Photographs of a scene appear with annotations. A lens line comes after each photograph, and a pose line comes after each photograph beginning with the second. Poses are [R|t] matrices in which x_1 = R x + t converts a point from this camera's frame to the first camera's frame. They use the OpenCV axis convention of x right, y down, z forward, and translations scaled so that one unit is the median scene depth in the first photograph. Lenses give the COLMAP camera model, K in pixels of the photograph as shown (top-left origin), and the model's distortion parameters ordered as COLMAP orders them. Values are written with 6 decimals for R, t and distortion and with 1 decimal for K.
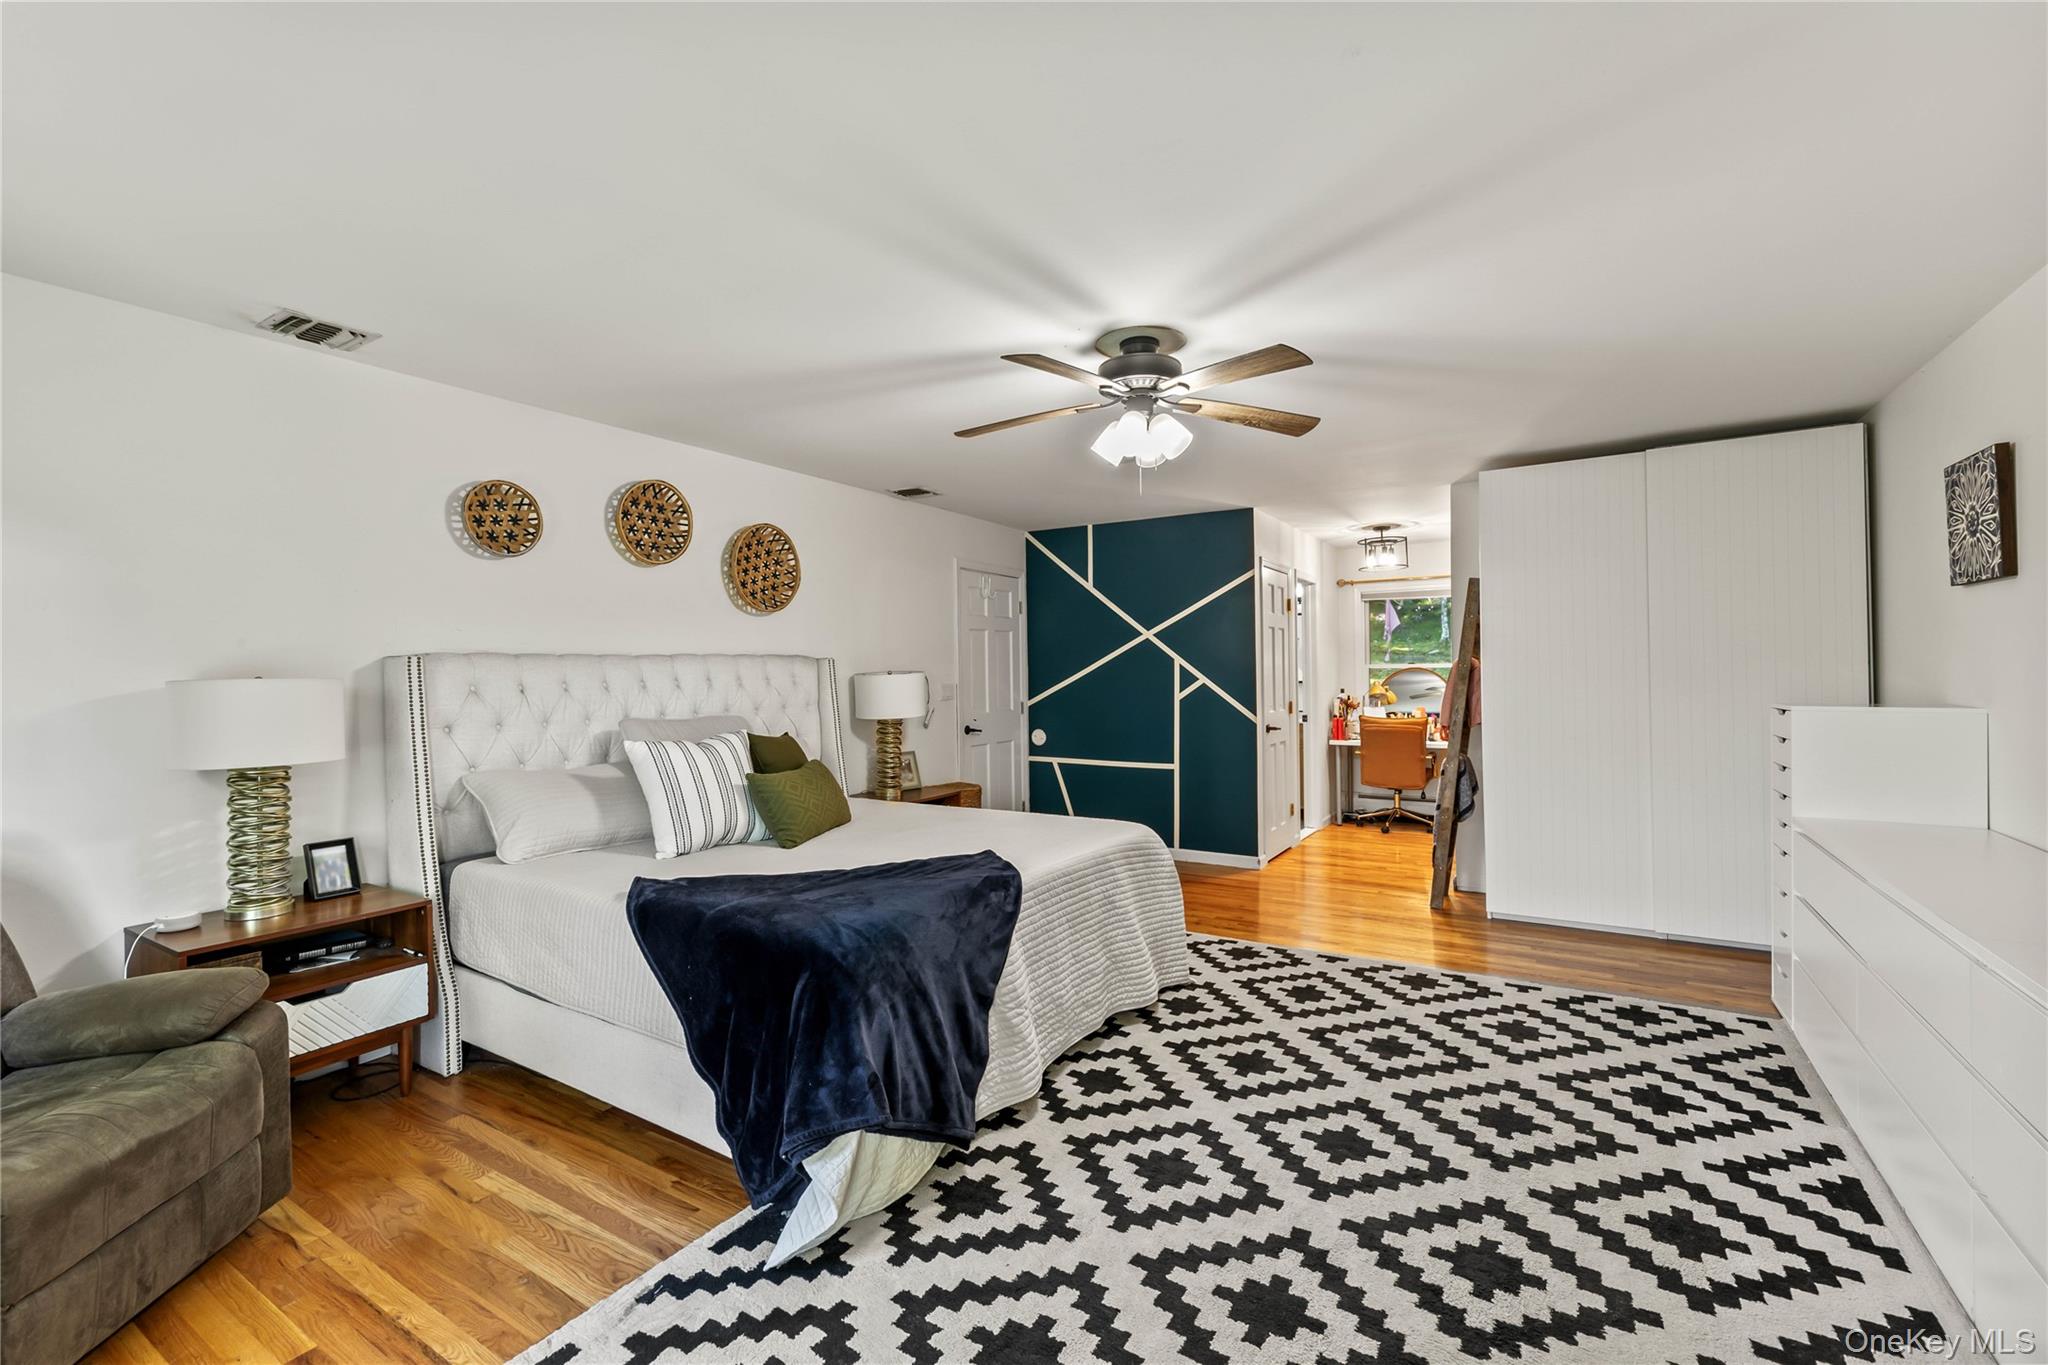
lens RADIAL K [[864.8, 0, 1013.1], [0, 864.8, 685.8], [0, 0, 1]] dist [0.002004, 0.000750]
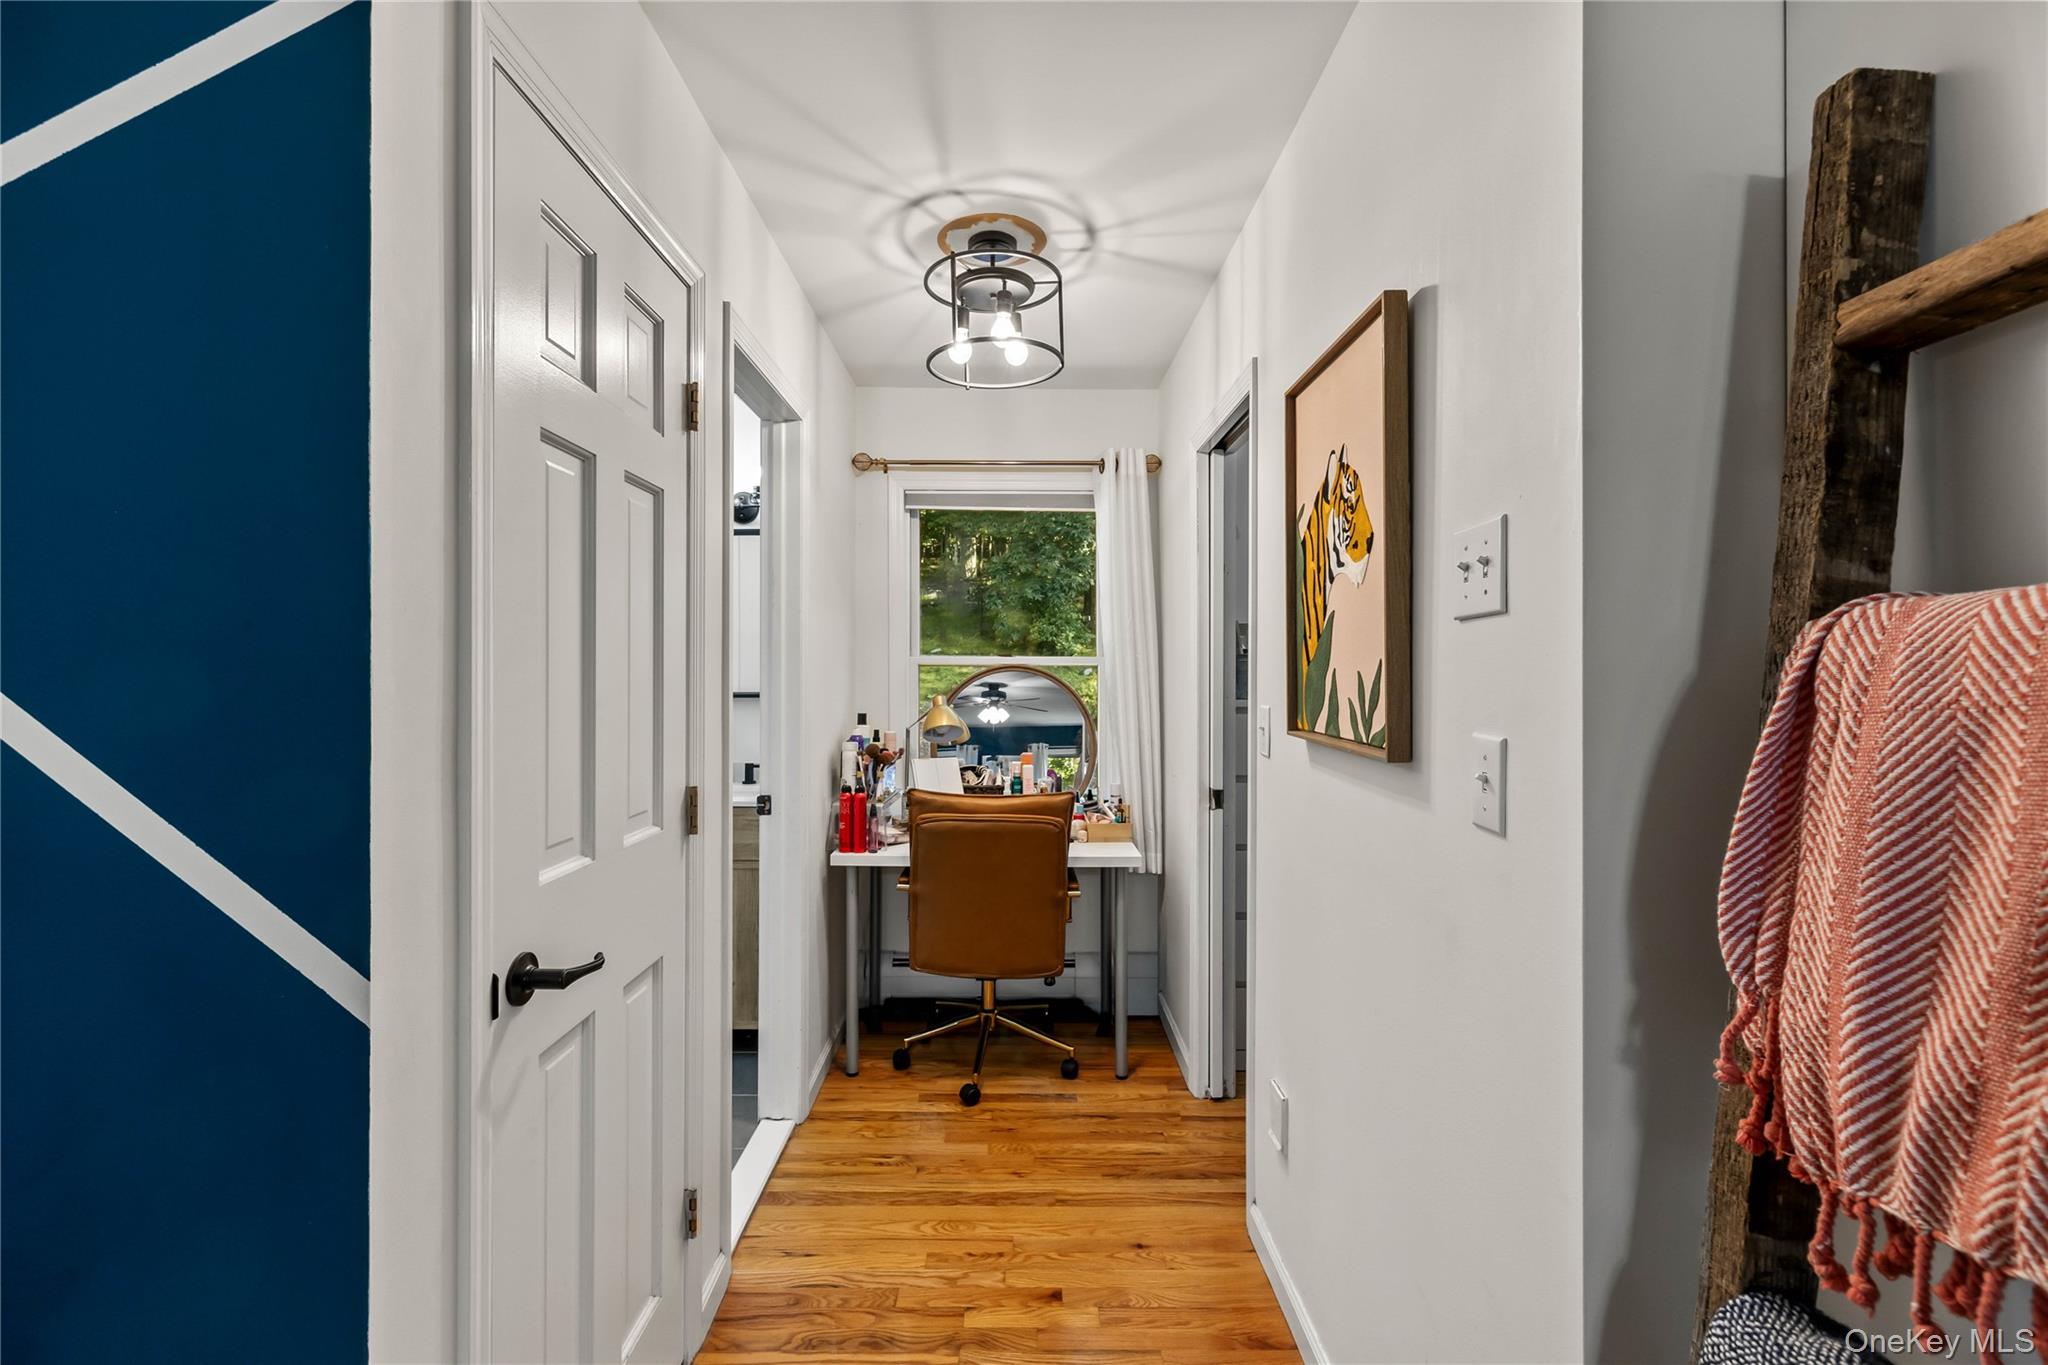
lens RADIAL K [[864.8, 0, 1025.1], [0, 864.8, 671.2], [0, 0, 1]] dist [0.002004, 0.000750]
pose [[0.840332, 0.017625, 0.541786, 0.266930], [-0.012626, 0.999837, -0.012943, -0.014955], [-0.541926, 0.004036, 0.840417, 0.735014]]
